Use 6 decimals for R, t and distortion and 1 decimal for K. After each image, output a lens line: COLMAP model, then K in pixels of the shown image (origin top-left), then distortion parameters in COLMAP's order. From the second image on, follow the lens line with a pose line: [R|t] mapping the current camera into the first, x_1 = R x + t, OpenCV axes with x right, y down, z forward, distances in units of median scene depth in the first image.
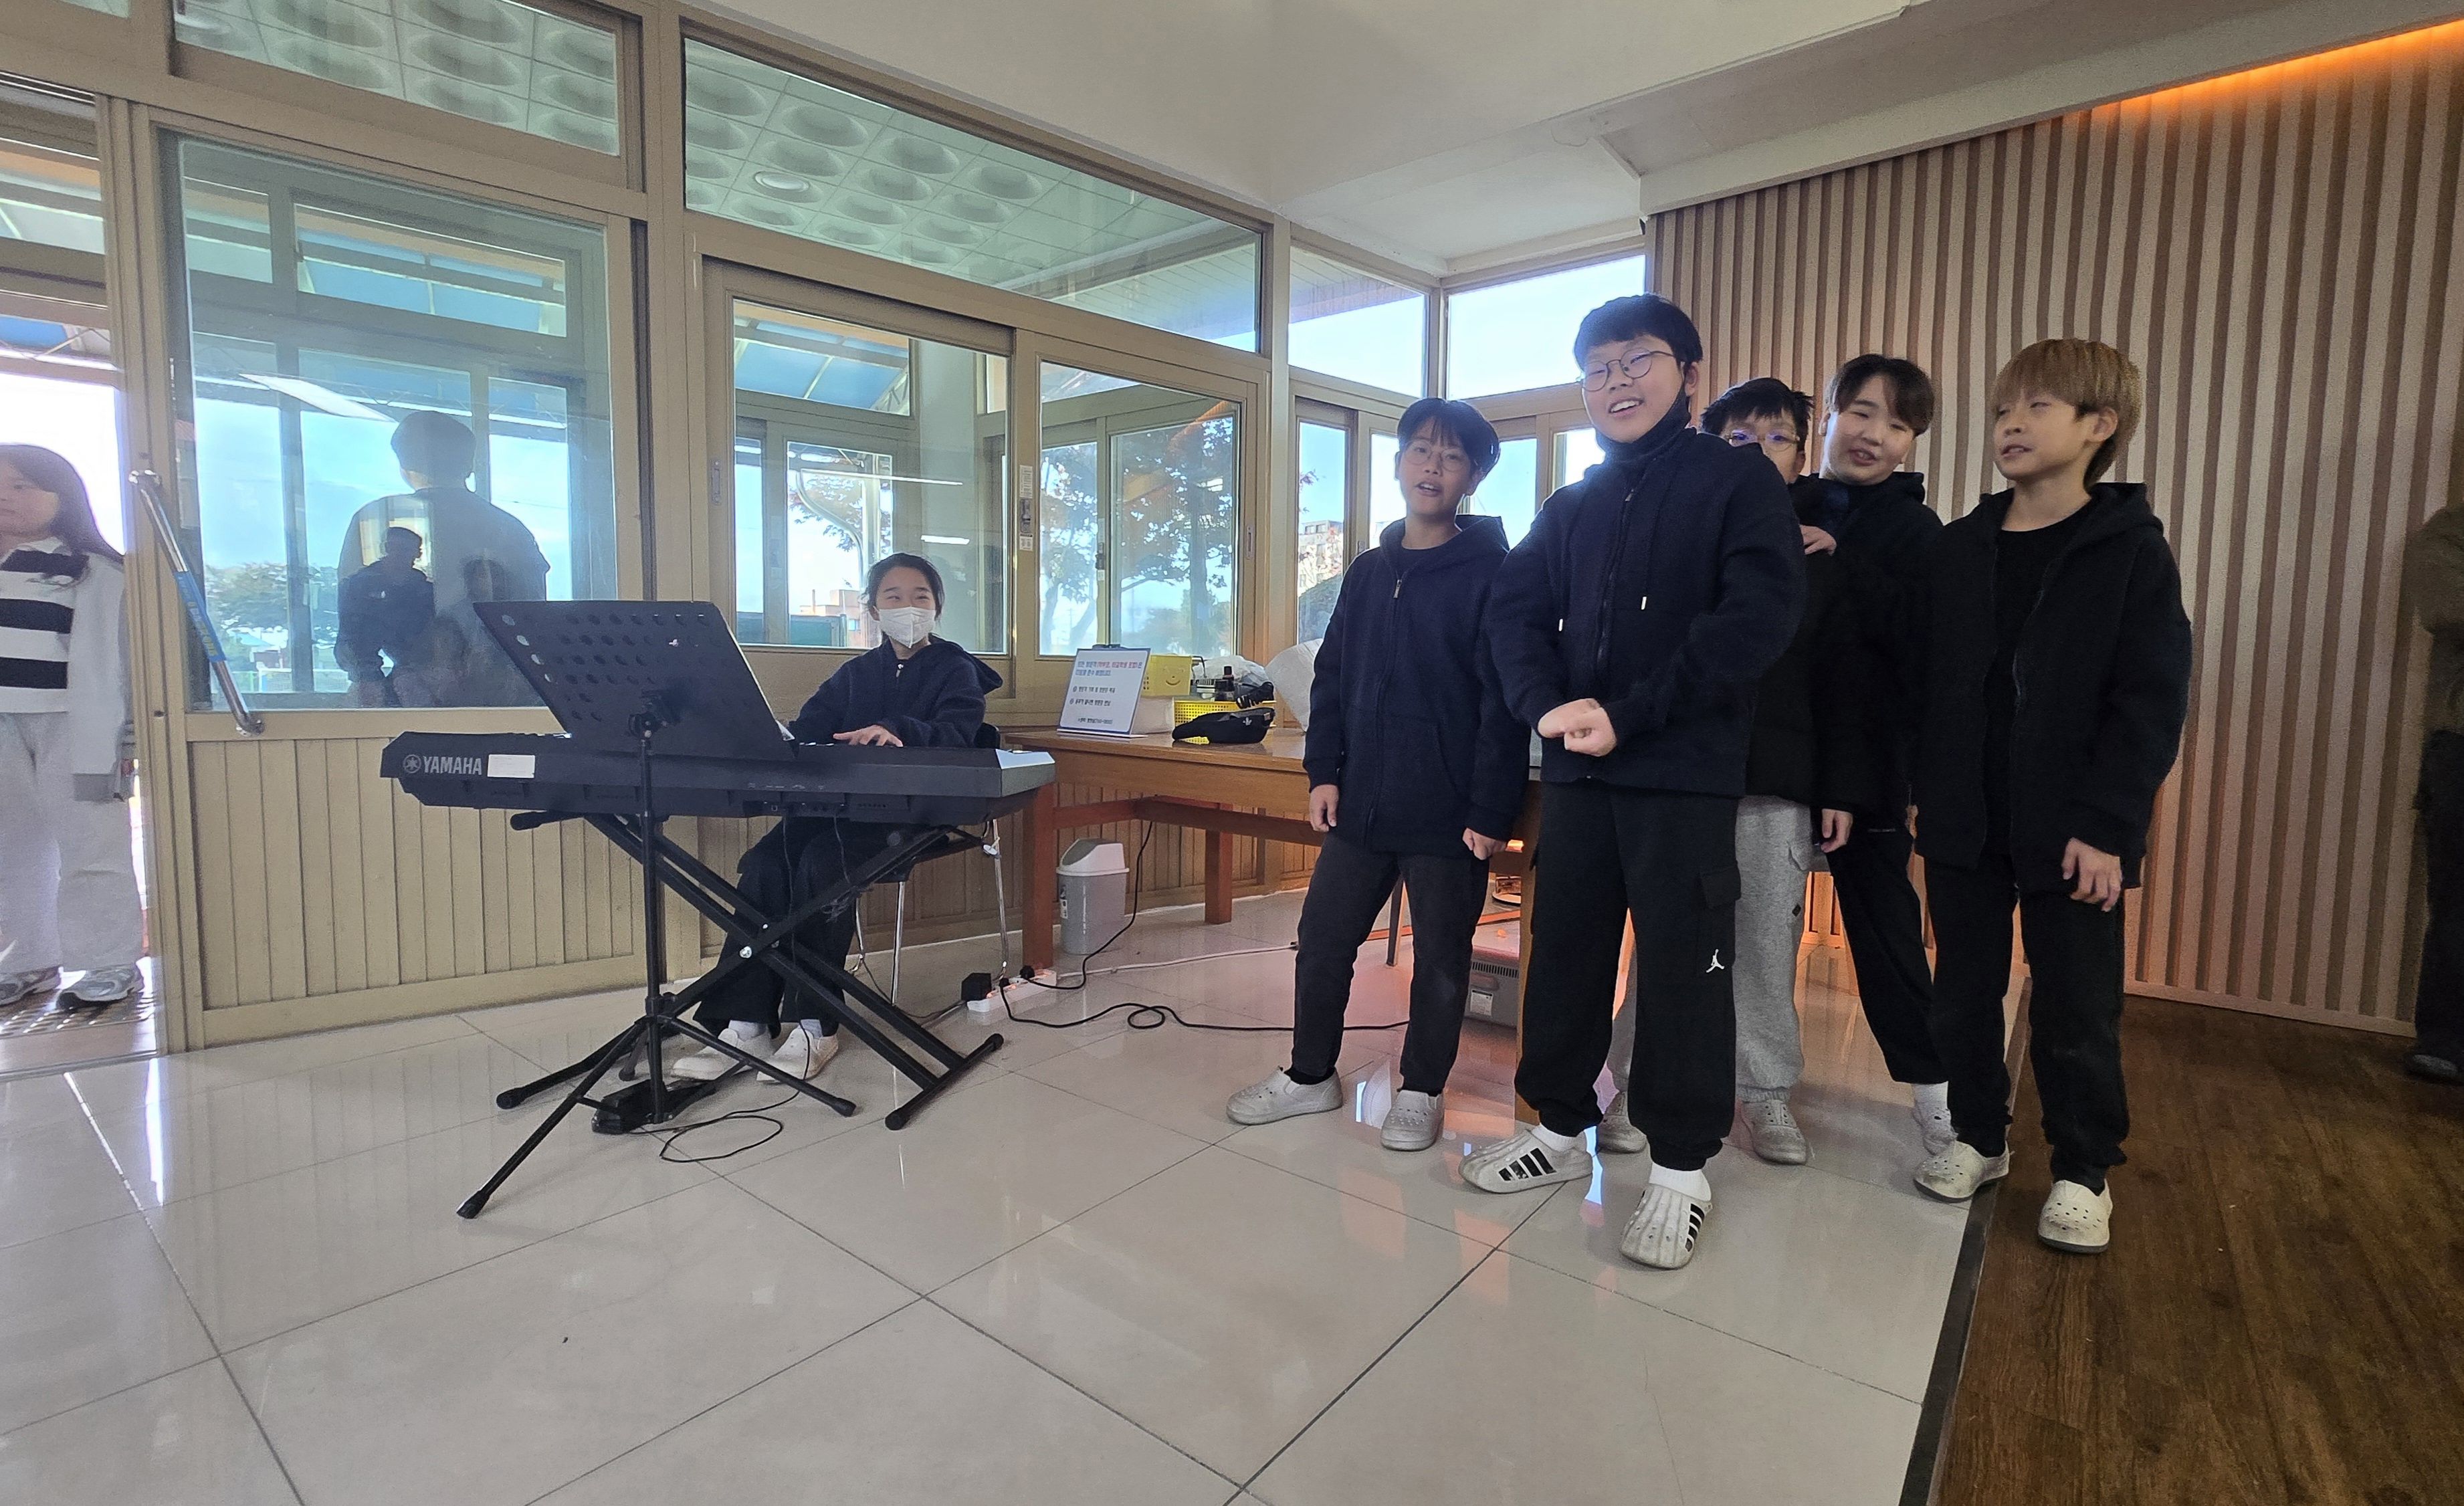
lens RADIAL K [[976.0, 0, 1232.0], [0, 976.0, 753.0], [0, 0, 1]] dist [-0.001326, -0.000368]
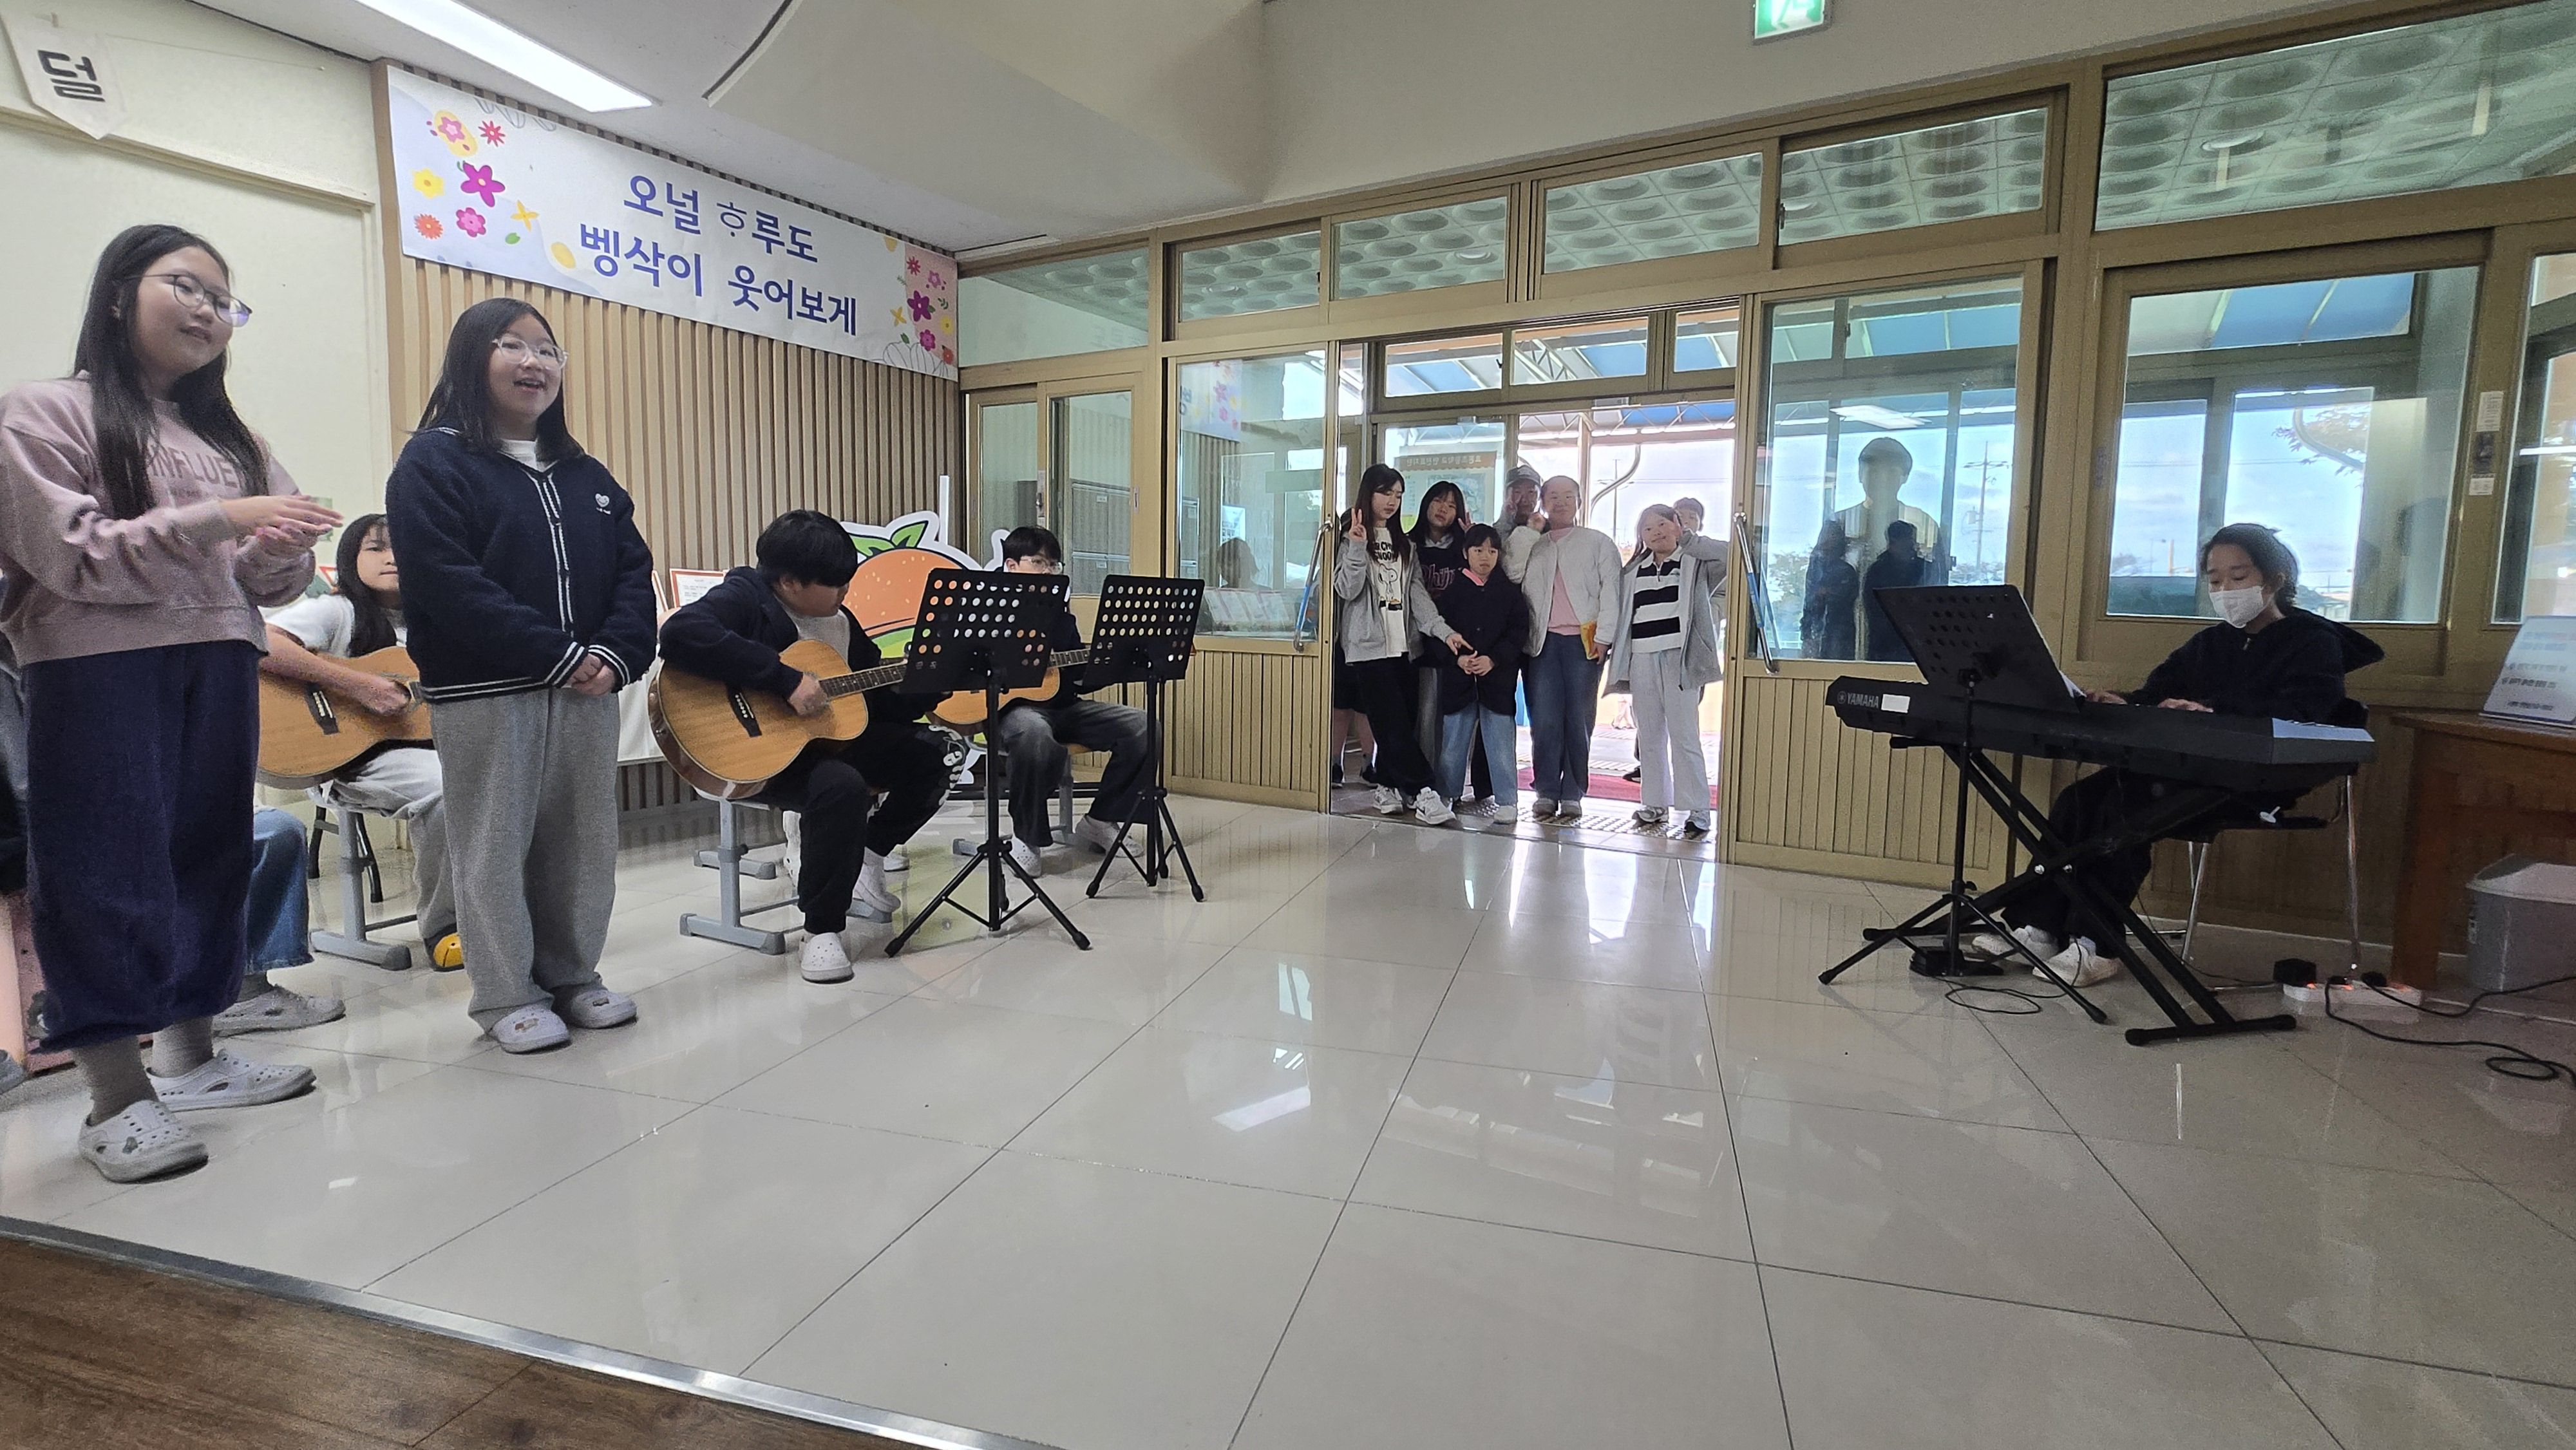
lens RADIAL K [[1227.8, 0, 1288.0], [0, 1227.8, 725.0], [0, 0, 1]] dist [0.000496, -0.021366]
pose [[0.360957, 0.084996, -0.928701, 0.551726], [-0.081320, 0.994914, 0.059449, 0.009916], [0.929030, 0.054063, 0.366033, -0.429245]]
